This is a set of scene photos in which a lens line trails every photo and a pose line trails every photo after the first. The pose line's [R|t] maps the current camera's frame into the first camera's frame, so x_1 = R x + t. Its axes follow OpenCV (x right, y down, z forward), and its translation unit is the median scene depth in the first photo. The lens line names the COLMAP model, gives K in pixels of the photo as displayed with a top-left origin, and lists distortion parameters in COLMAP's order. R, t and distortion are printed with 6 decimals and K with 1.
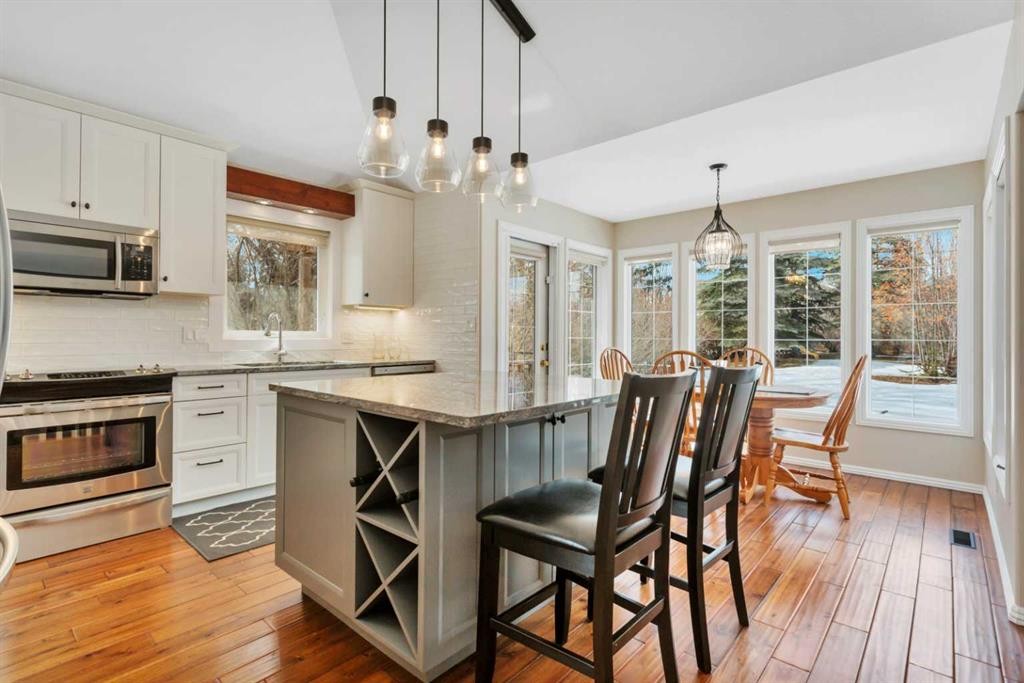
lens RADIAL K [[489.2, 0, 507.7], [0, 489.2, 334.8], [0, 0, 1]] dist [0.000489, -0.000448]
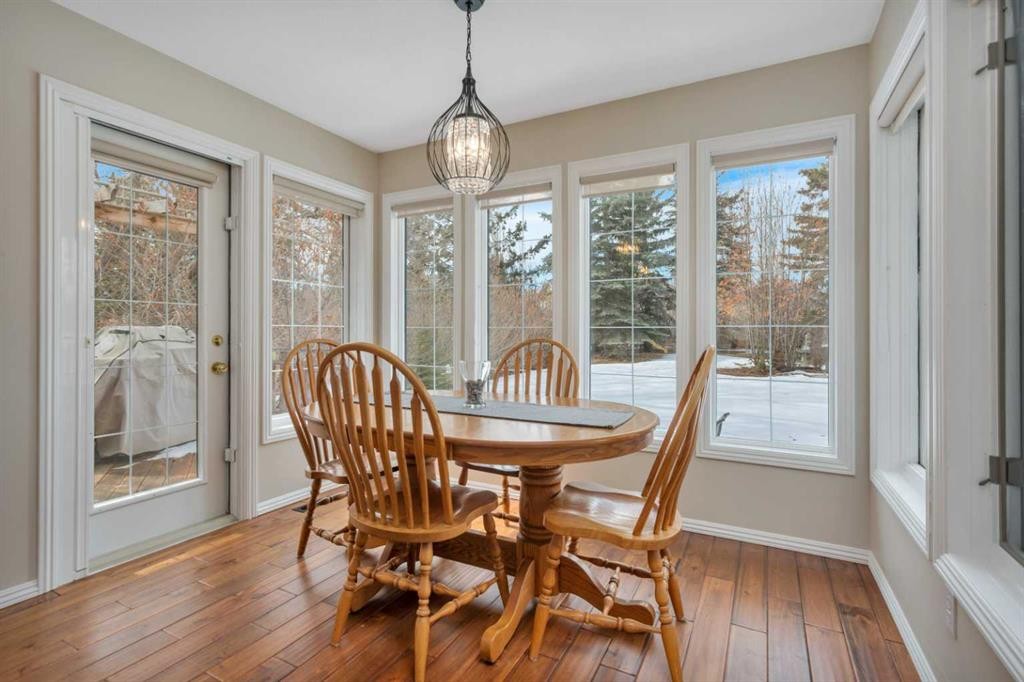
lens RADIAL K [[489.2, 0, 507.7], [0, 489.2, 334.3], [0, 0, 1]] dist [0.000489, -0.000448]
pose [[0.969713, -0.002545, 0.244234, 0.292691], [0.001307, 0.999985, 0.005232, 0.017321], [-0.244244, -0.004755, 0.969702, 0.406899]]
